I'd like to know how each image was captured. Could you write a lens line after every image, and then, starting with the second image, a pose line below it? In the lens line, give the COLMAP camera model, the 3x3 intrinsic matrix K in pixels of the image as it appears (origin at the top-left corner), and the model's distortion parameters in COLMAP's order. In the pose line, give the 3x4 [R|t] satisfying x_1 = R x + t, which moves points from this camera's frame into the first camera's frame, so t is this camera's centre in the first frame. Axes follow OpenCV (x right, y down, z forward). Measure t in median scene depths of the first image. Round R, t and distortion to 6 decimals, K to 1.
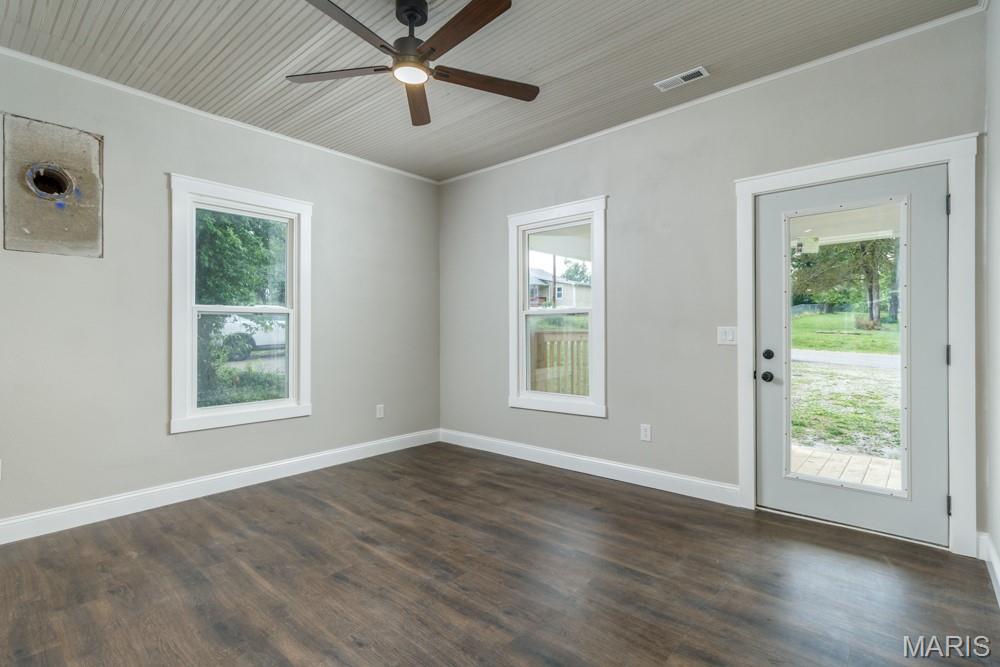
lens RADIAL K [[469.4, 0, 501.9], [0, 469.4, 323.7], [0, 0, 1]] dist [-0.001546, -0.000214]
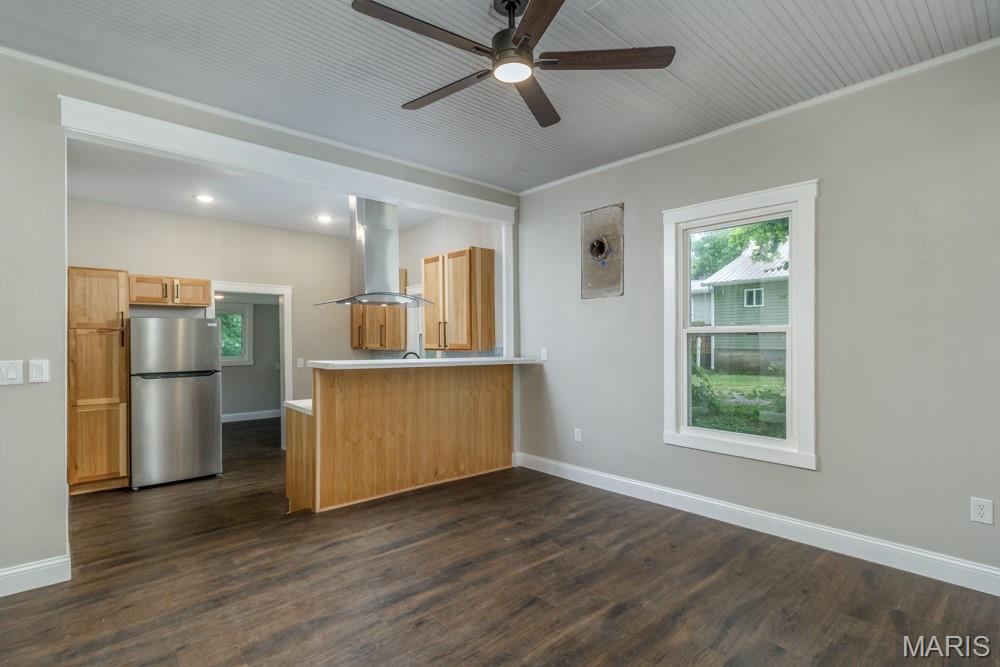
lens RADIAL K [[480.9, 0, 500.0], [0, 480.9, 333.5], [0, 0, 1]] dist [-0.000837, 0.000319]
pose [[-0.119448, -0.013379, -0.992750, 0.560296], [0.013435, 0.999796, -0.015090, -0.017554], [0.992750, -0.015140, -0.119244, 0.855508]]
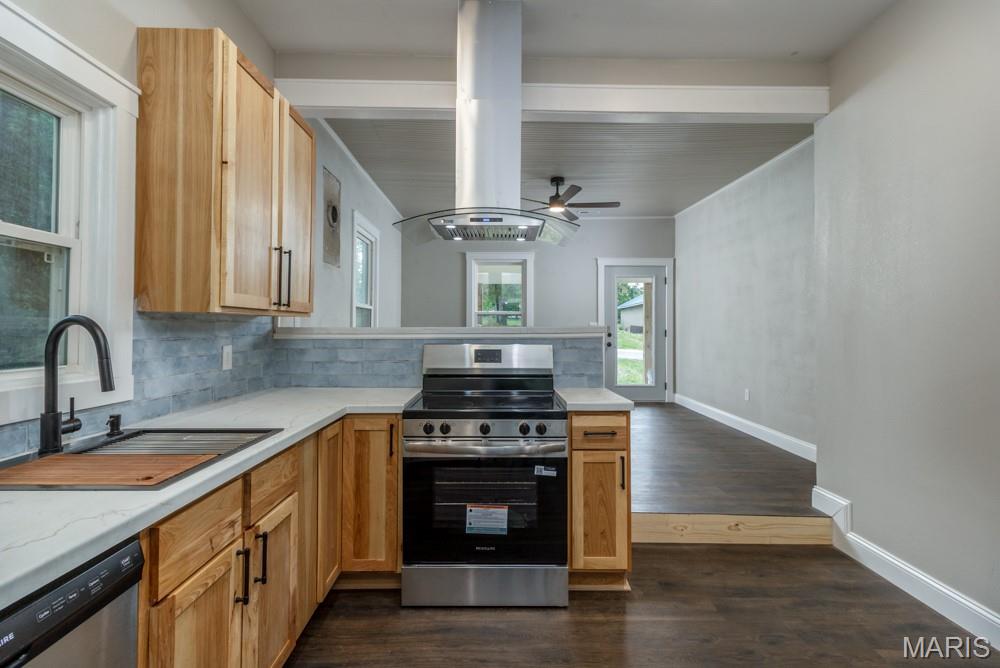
lens RADIAL K [[469.4, 0, 501.9], [0, 469.4, 324.2], [0, 0, 1]] dist [-0.001546, -0.000214]
pose [[0.741525, 0.014871, 0.670760, -1.515822], [-0.016005, 0.999862, -0.004474, 0.031327], [-0.670734, -0.007418, 0.741661, -0.422799]]
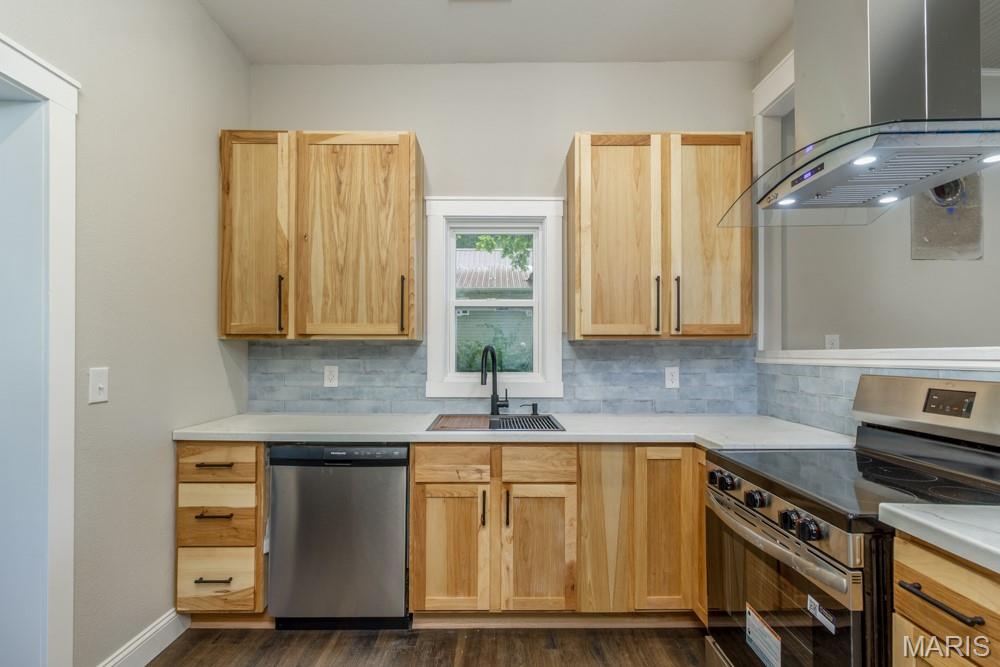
lens RADIAL K [[486.7, 0, 499.7], [0, 486.7, 347.5], [0, 0, 1]] dist [0.001943, 0.000581]
pose [[0.664522, -0.002560, -0.747264, -0.803000], [0.005862, 0.999981, 0.001787, 0.030269], [0.747246, -0.005569, 0.664524, -0.397913]]
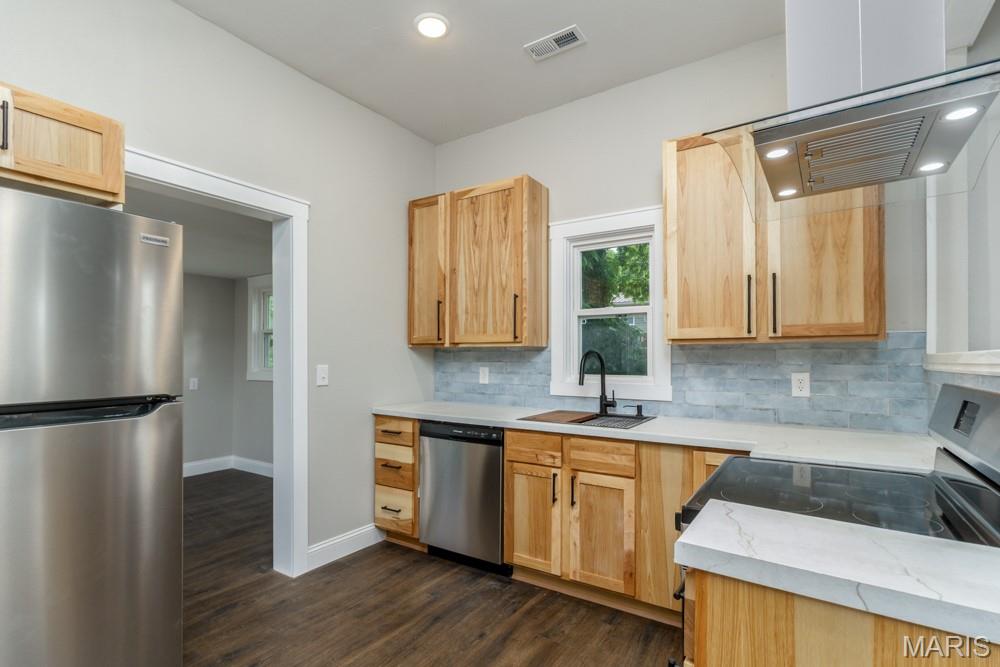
lens RADIAL K [[487.3, 0, 496.5], [0, 487.3, 355.0], [0, 0, 1]] dist [0.000991, 0.000092]
pose [[0.136461, -0.001118, -0.990645, -0.511483], [0.010487, 0.999945, 0.000316, 0.035759], [0.990590, -0.010432, 0.136465, -0.136913]]
